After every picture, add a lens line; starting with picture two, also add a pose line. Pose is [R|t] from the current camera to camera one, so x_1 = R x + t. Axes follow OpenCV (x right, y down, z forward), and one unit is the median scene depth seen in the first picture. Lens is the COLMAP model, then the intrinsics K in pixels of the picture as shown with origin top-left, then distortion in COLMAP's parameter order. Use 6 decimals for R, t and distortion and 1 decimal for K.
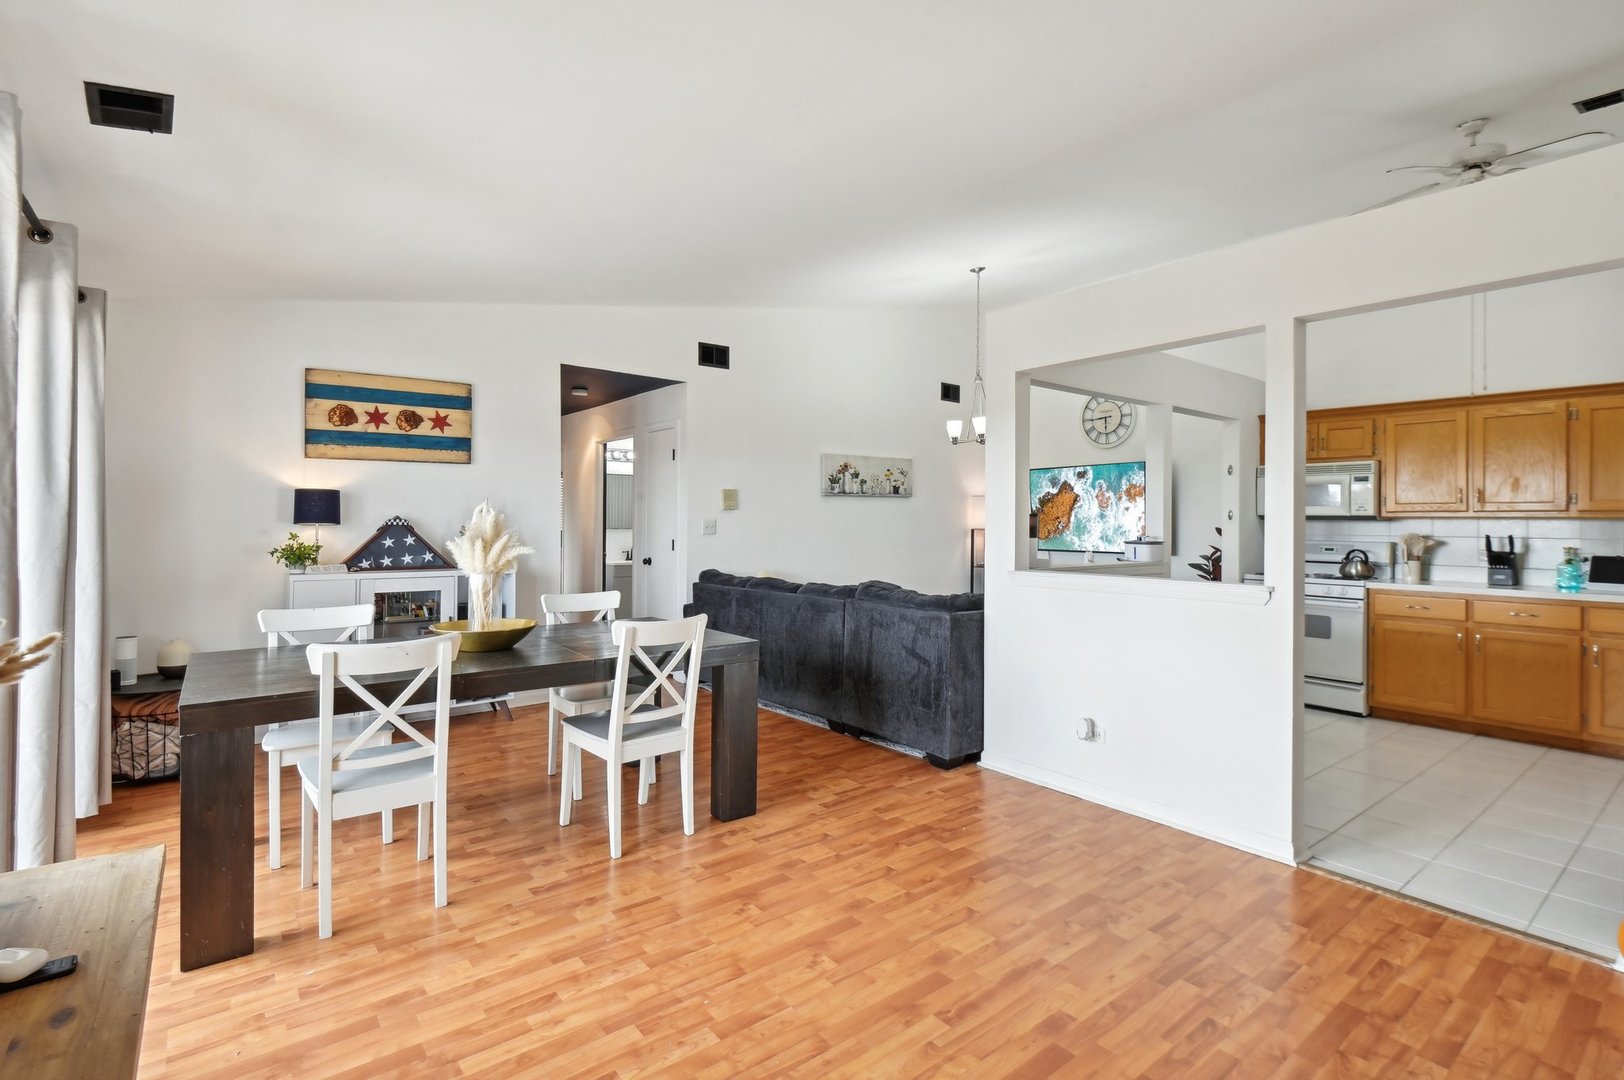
lens RADIAL K [[756.3, 0, 820.3], [0, 756.3, 513.5], [0, 0, 1]] dist [-0.005795, -0.006057]
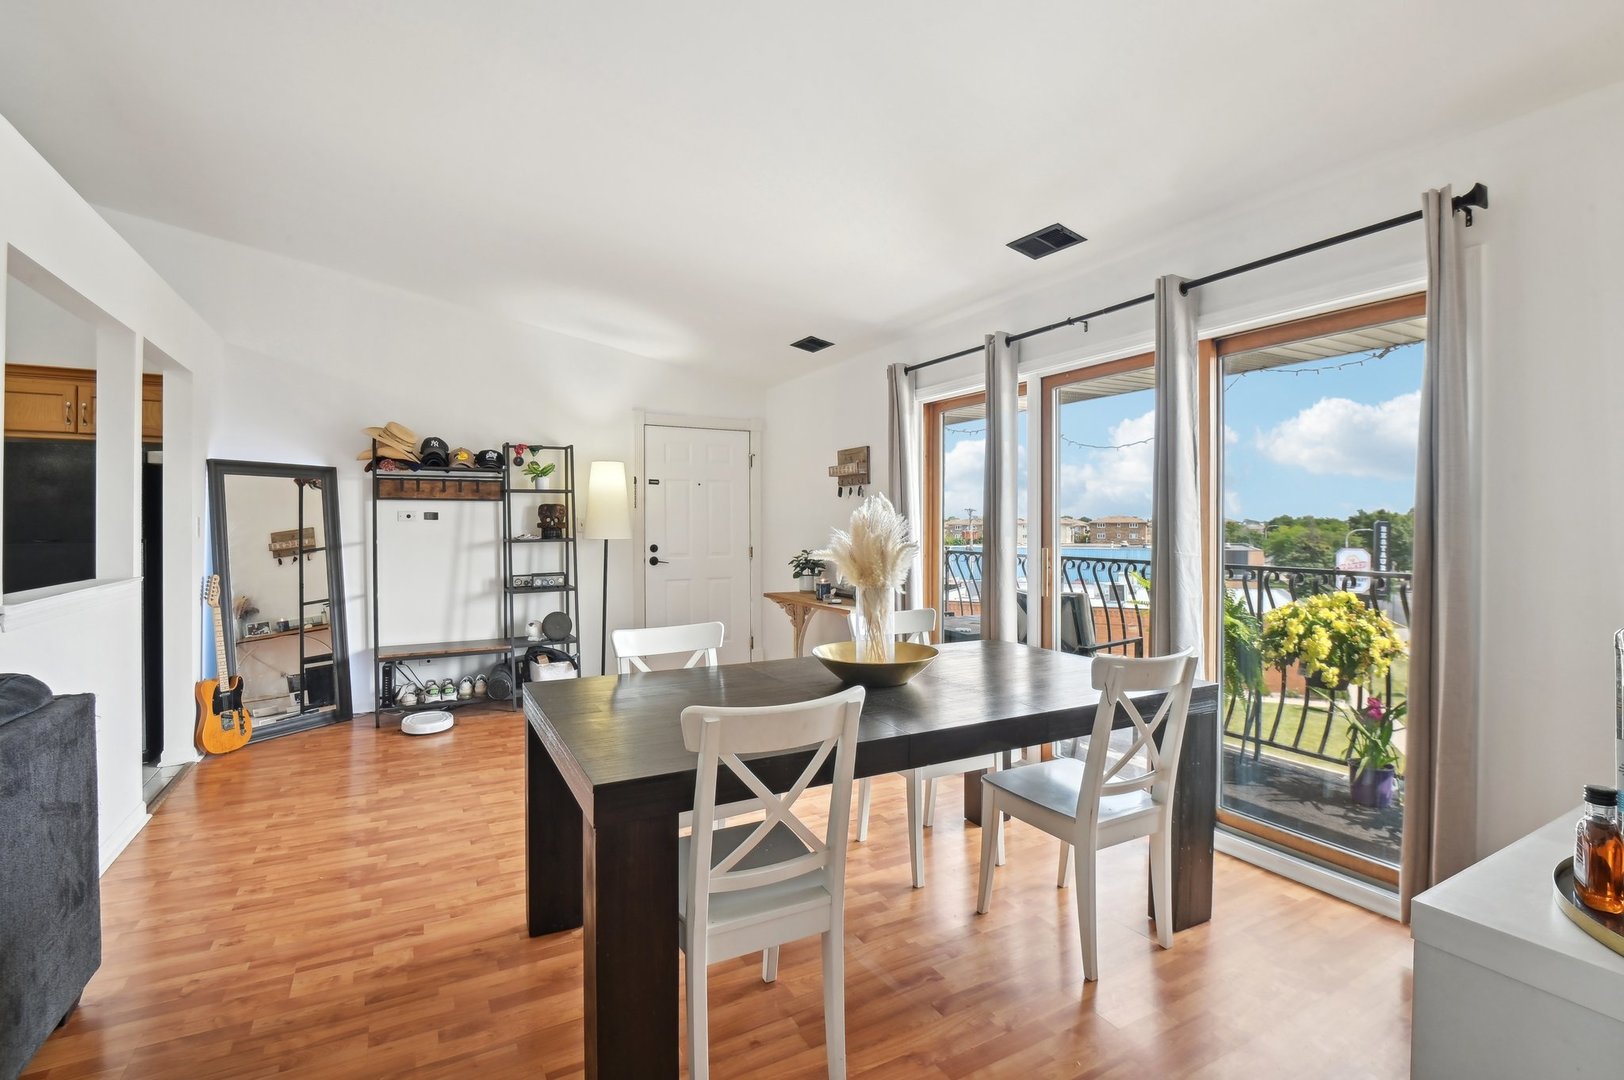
lens RADIAL K [[756.3, 0, 823.2], [0, 756.3, 528.0], [0, 0, 1]] dist [-0.005795, -0.006057]
pose [[-0.987525, -0.008266, 0.157243, -0.331641], [-0.009279, 0.999941, -0.005709, 0.014126], [-0.157187, -0.007097, -0.987543, 1.160438]]
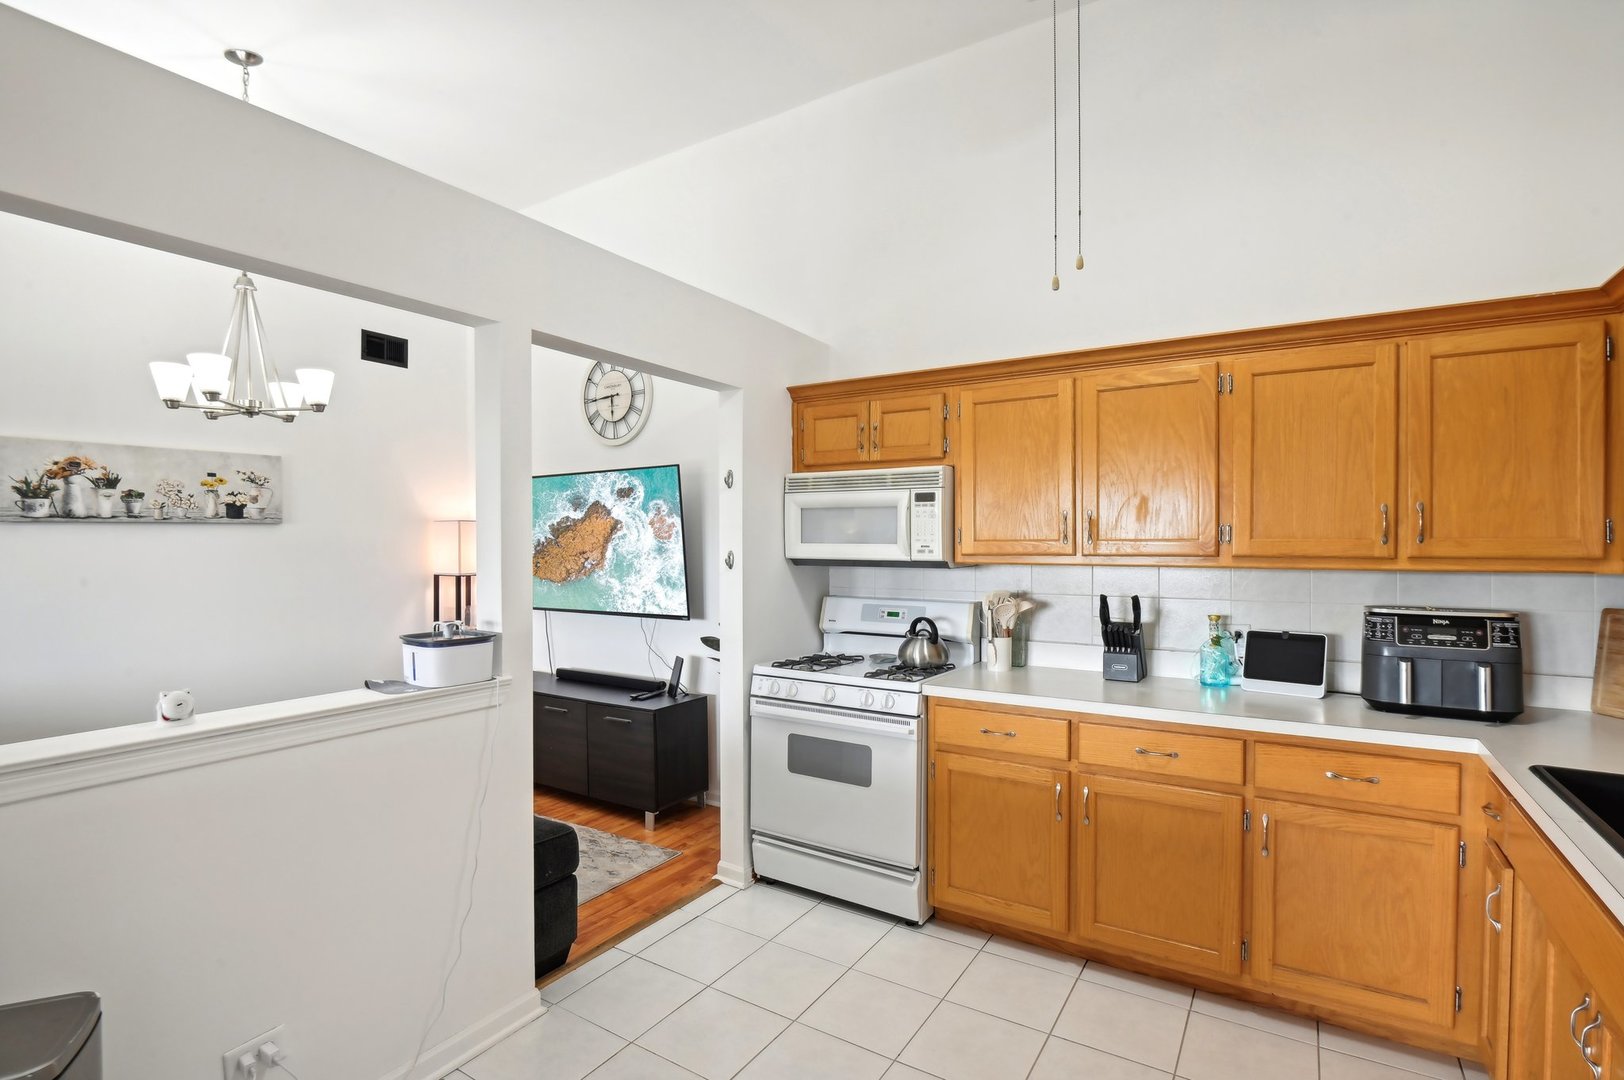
lens RADIAL K [[756.3, 0, 831.6], [0, 756.3, 543.0], [0, 0, 1]] dist [-0.005795, -0.006057]
pose [[0.938548, -0.009940, 0.345005, 0.501904], [0.005001, 0.999872, 0.015202, -0.022113], [-0.345112, -0.012542, 0.938478, 0.535398]]
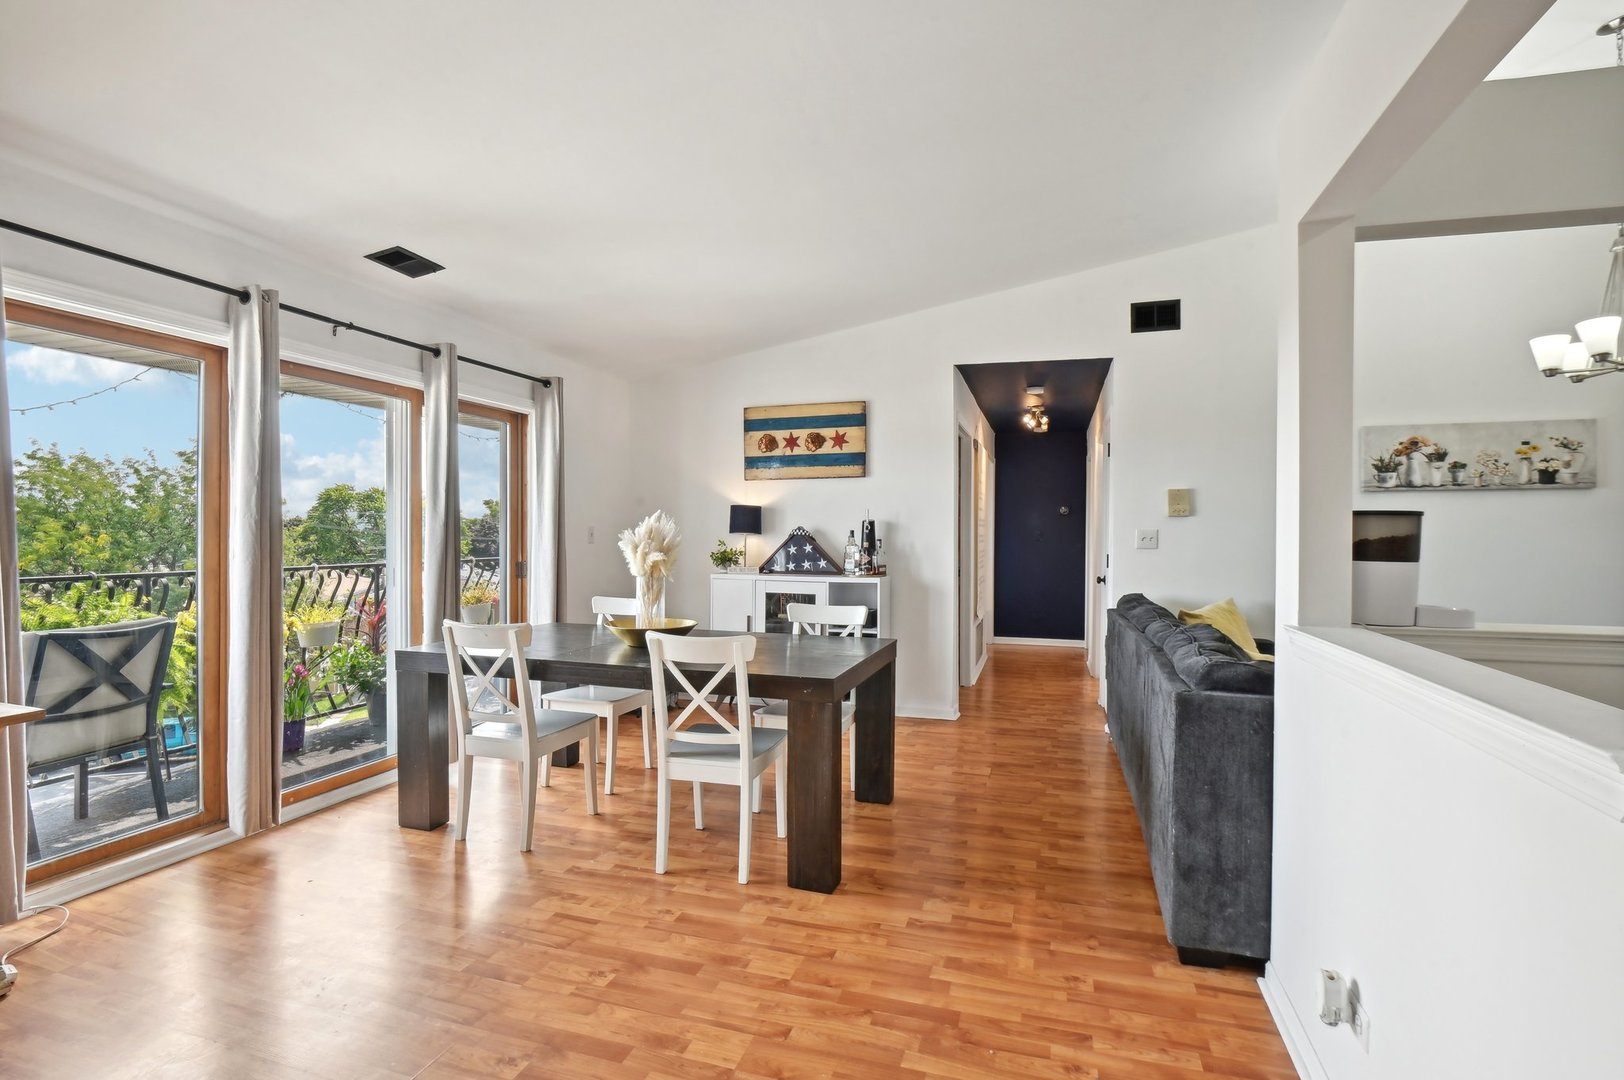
lens RADIAL K [[756.3, 0, 821.0], [0, 756.3, 533.3], [0, 0, 1]] dist [-0.005795, -0.006057]
pose [[0.570611, 0.000240, -0.821220, 0.392636], [0.006829, 0.999964, 0.005037, 0.007511], [0.821192, -0.008482, 0.570589, 0.372102]]
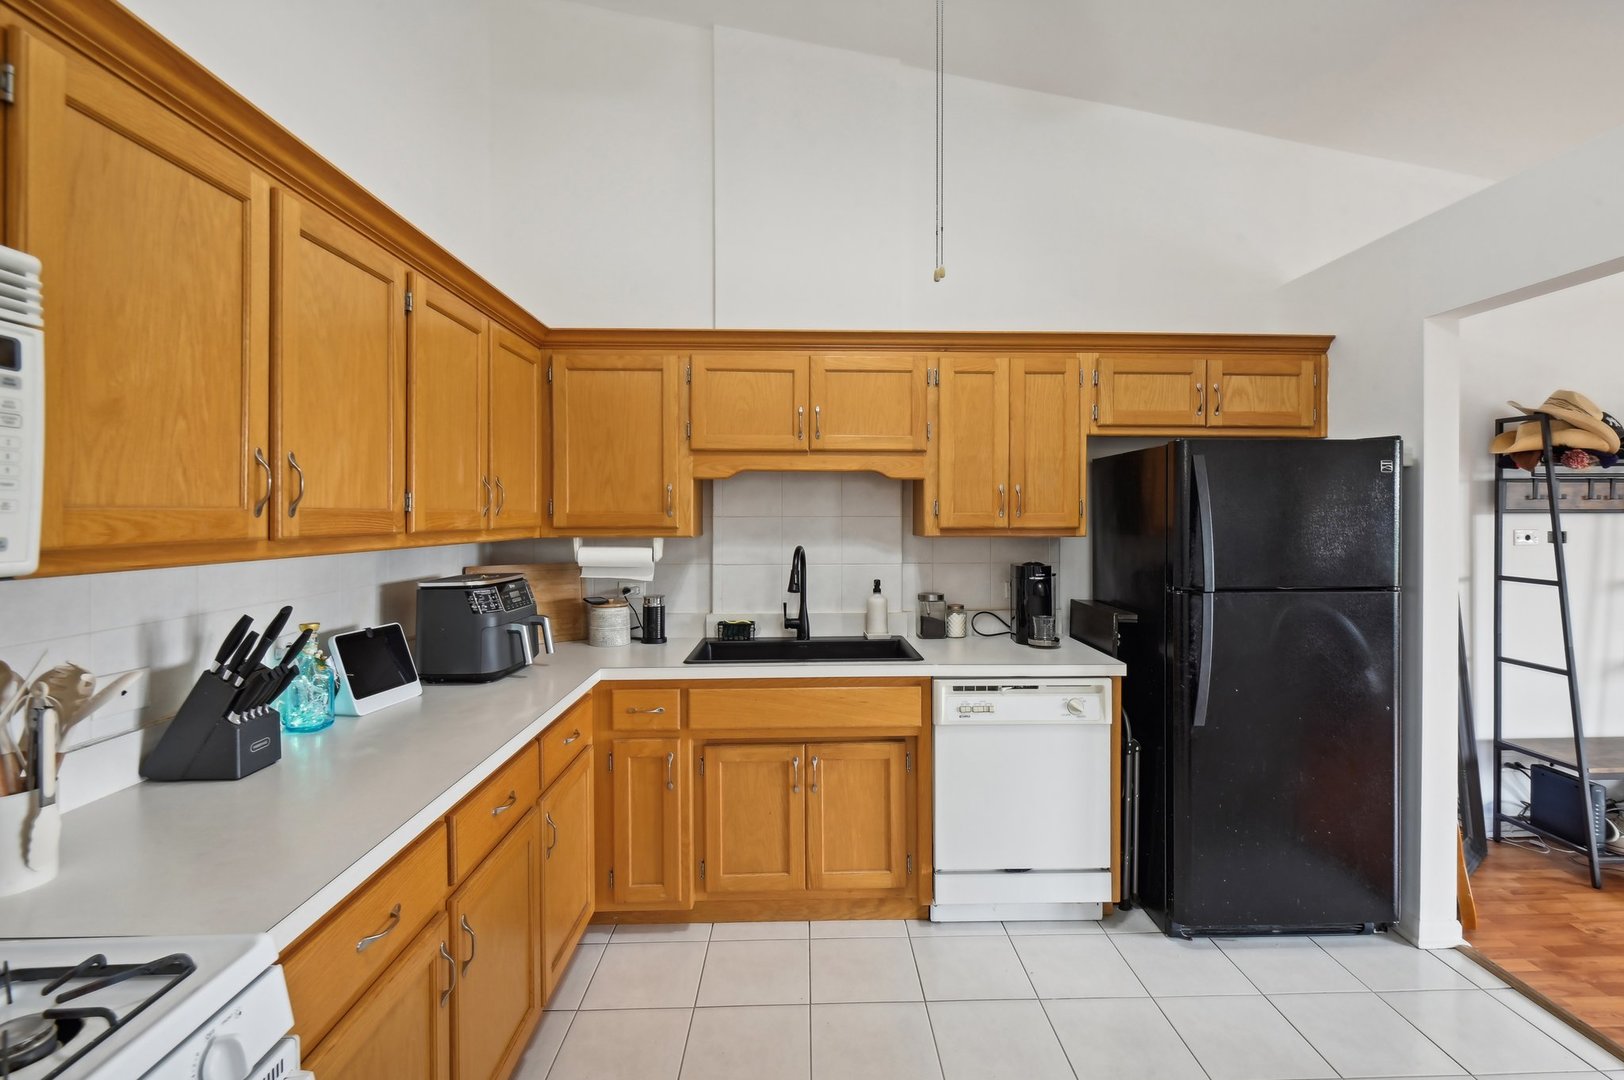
lens RADIAL K [[756.3, 0, 828.5], [0, 756.3, 514.8], [0, 0, 1]] dist [-0.005795, -0.006057]
pose [[-0.803243, -0.007525, 0.595604, 0.535305], [-0.012591, 0.999911, -0.004348, -0.013522], [-0.595518, -0.010992, -0.803267, 1.129425]]
